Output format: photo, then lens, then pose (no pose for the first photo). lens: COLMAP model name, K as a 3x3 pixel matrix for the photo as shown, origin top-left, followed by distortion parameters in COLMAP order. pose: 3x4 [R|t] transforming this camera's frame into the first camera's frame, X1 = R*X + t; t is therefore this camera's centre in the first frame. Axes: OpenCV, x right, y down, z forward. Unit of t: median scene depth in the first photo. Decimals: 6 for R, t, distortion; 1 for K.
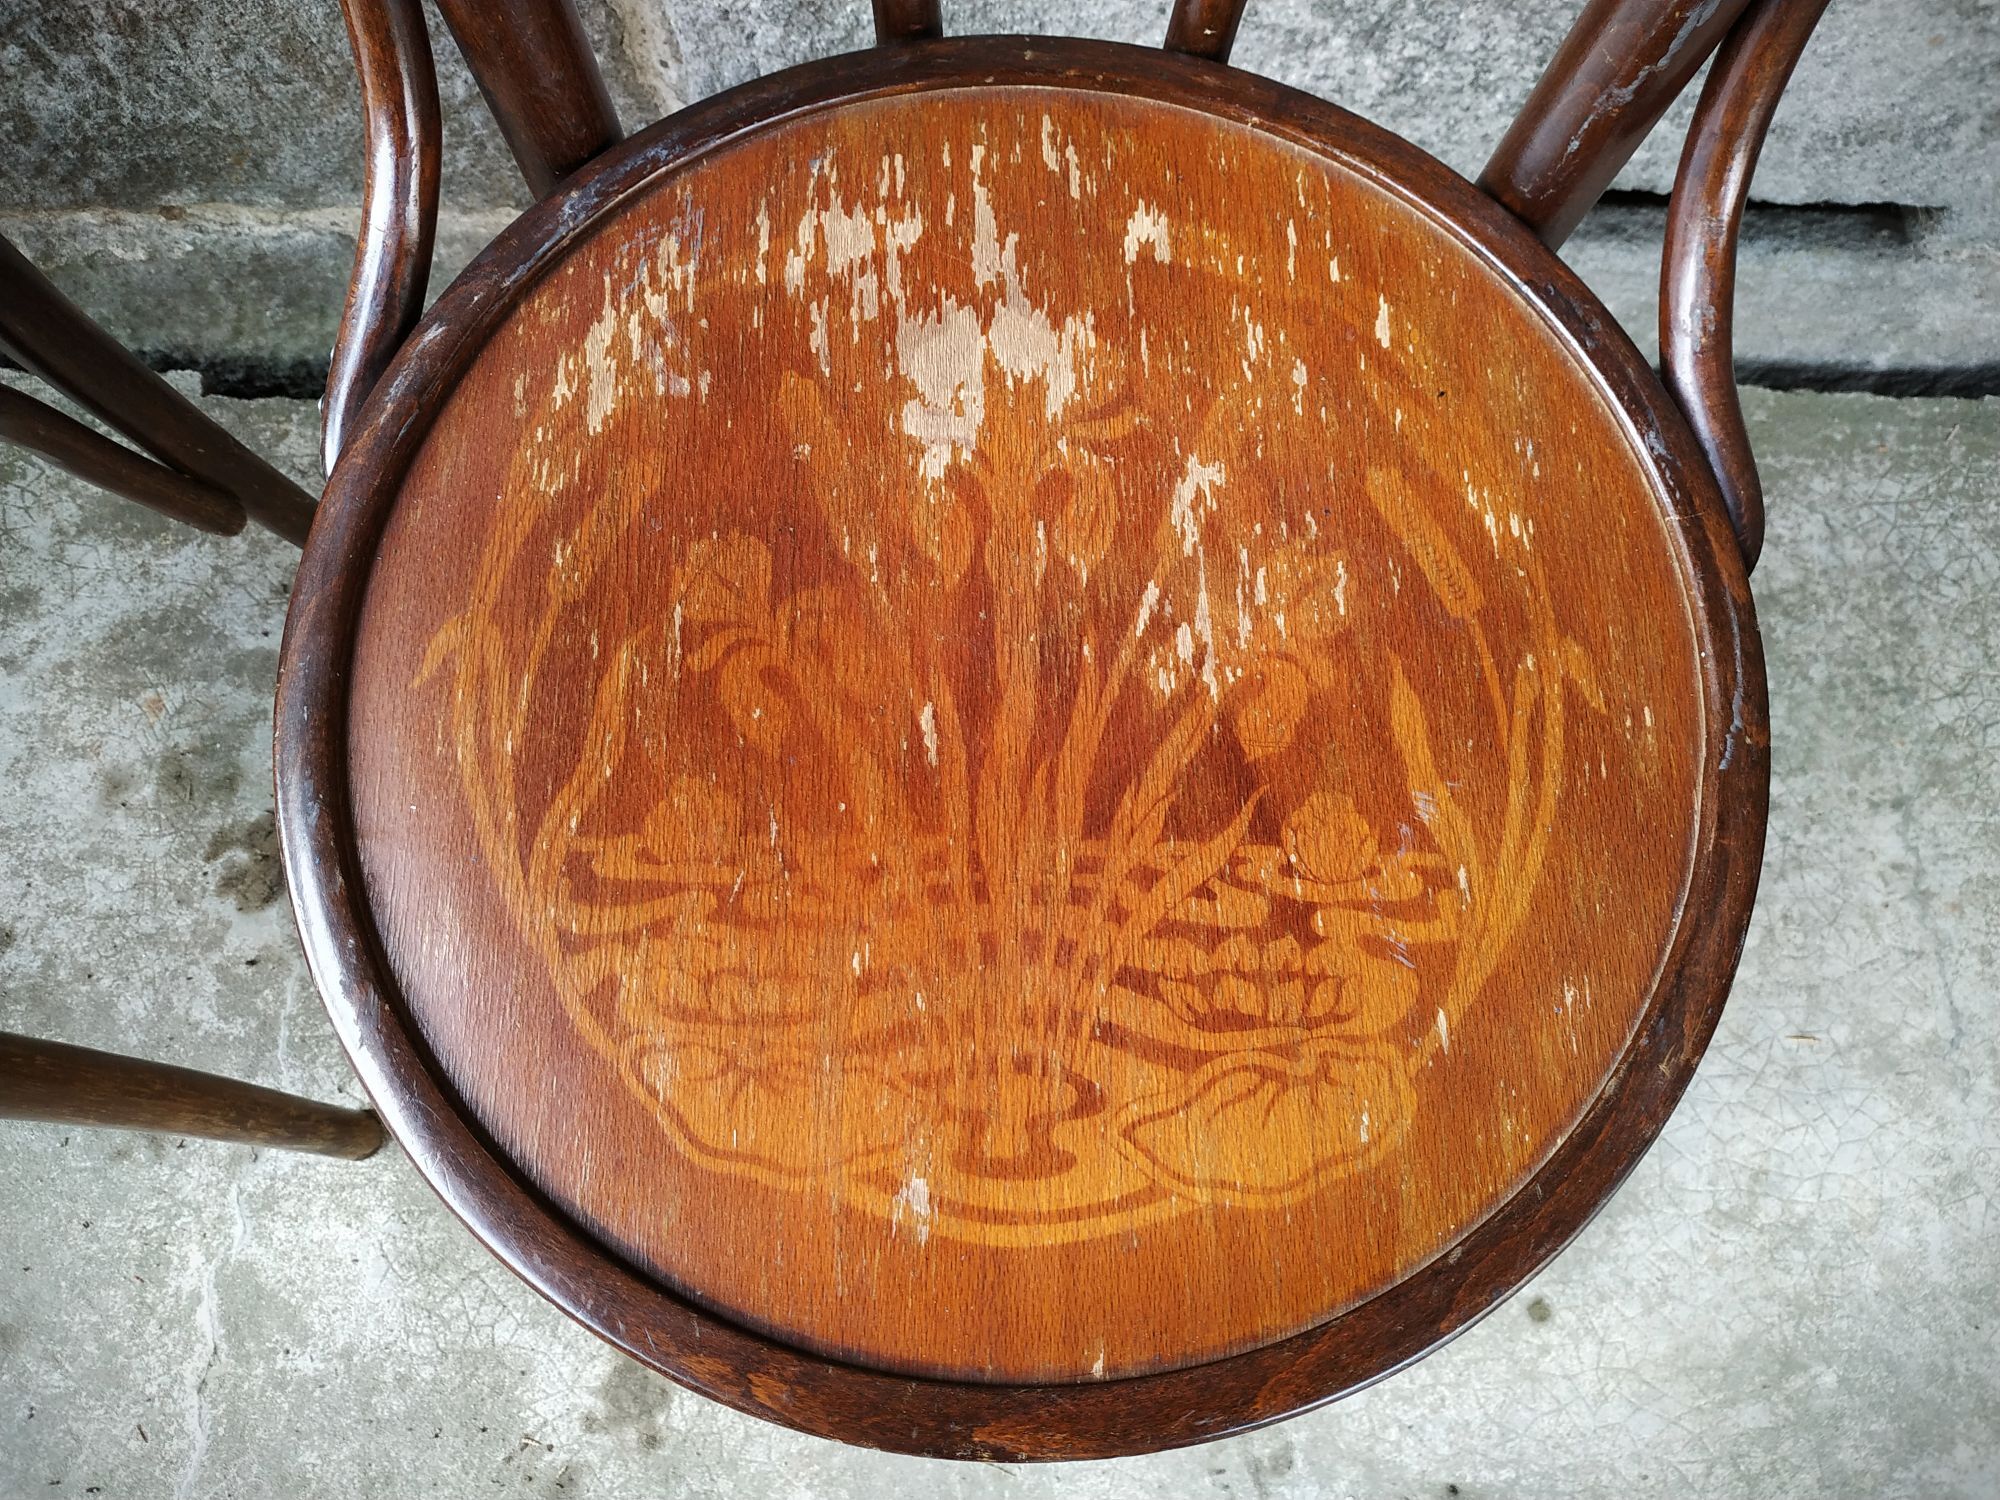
lens RADIAL K [[1463.5, 0, 992.3], [0, 1463.5, 762.7], [0, 0, 1]] dist [0.017726, -0.033040]
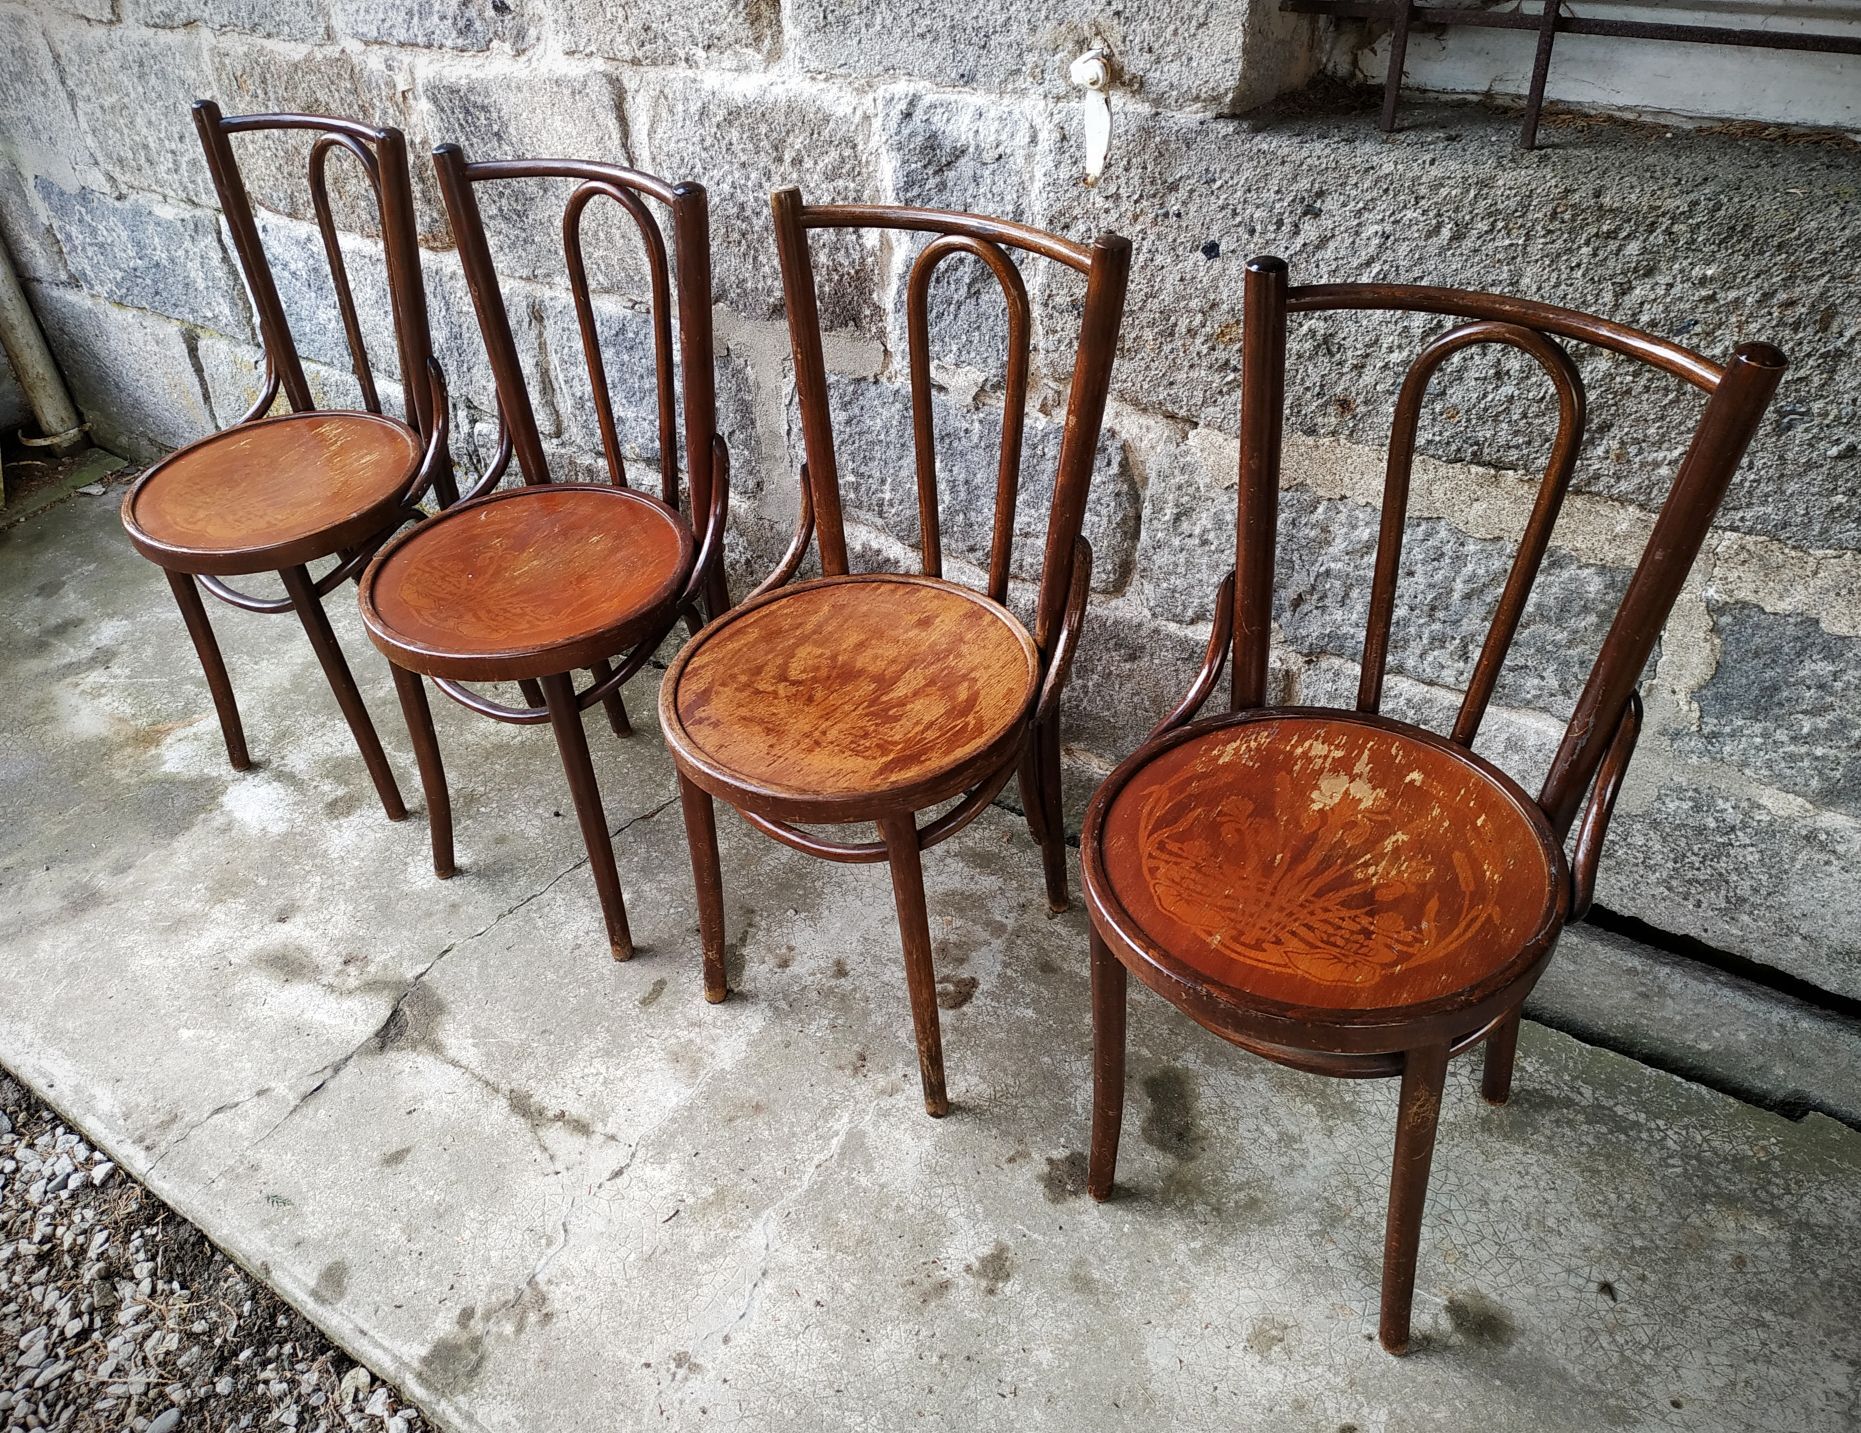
lens RADIAL K [[1450.6, 0, 908.4], [0, 1450.6, 762.7], [0, 0, 1]] dist [-0.000069, -0.006592]
pose [[0.819503, 0.294465, -0.491635, 0.469594], [-0.522619, 0.735996, -0.430325, 0.959147], [0.235126, 0.609591, 0.757044, -1.010369]]
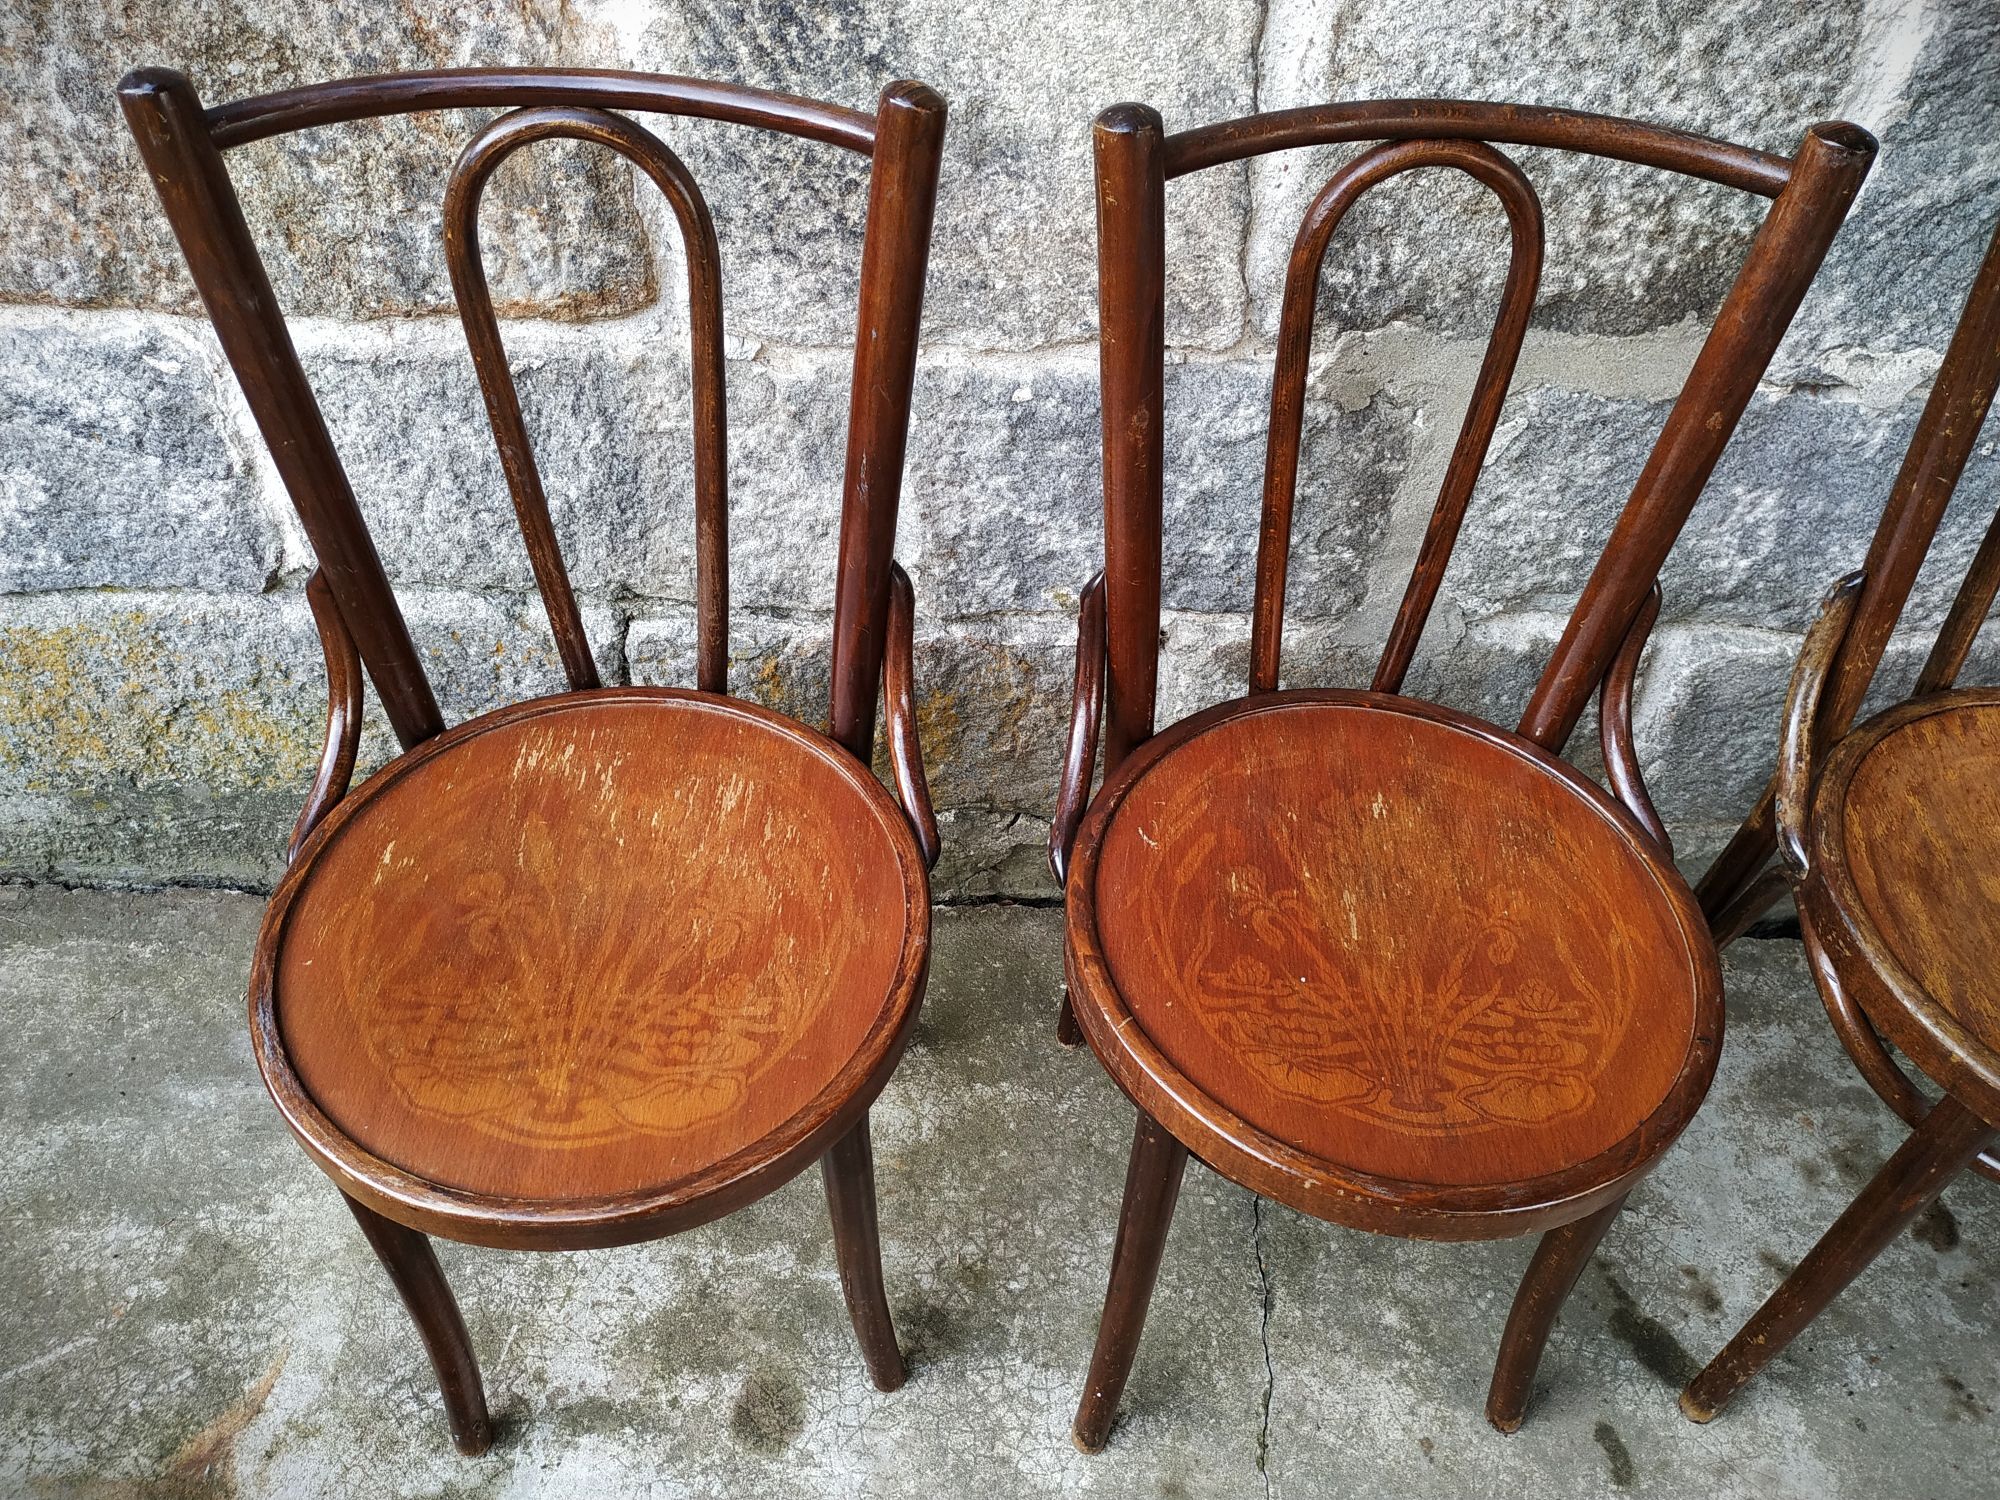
lens RADIAL K [[1463.5, 0, 984.9], [0, 1463.5, 748.4], [0, 0, 1]] dist [0.017726, -0.033040]
pose [[0.999778, -0.007314, 0.019783, -1.896651], [0.015850, 0.879341, -0.475928, 0.433379], [-0.013915, 0.476136, 0.879261, -0.672155]]
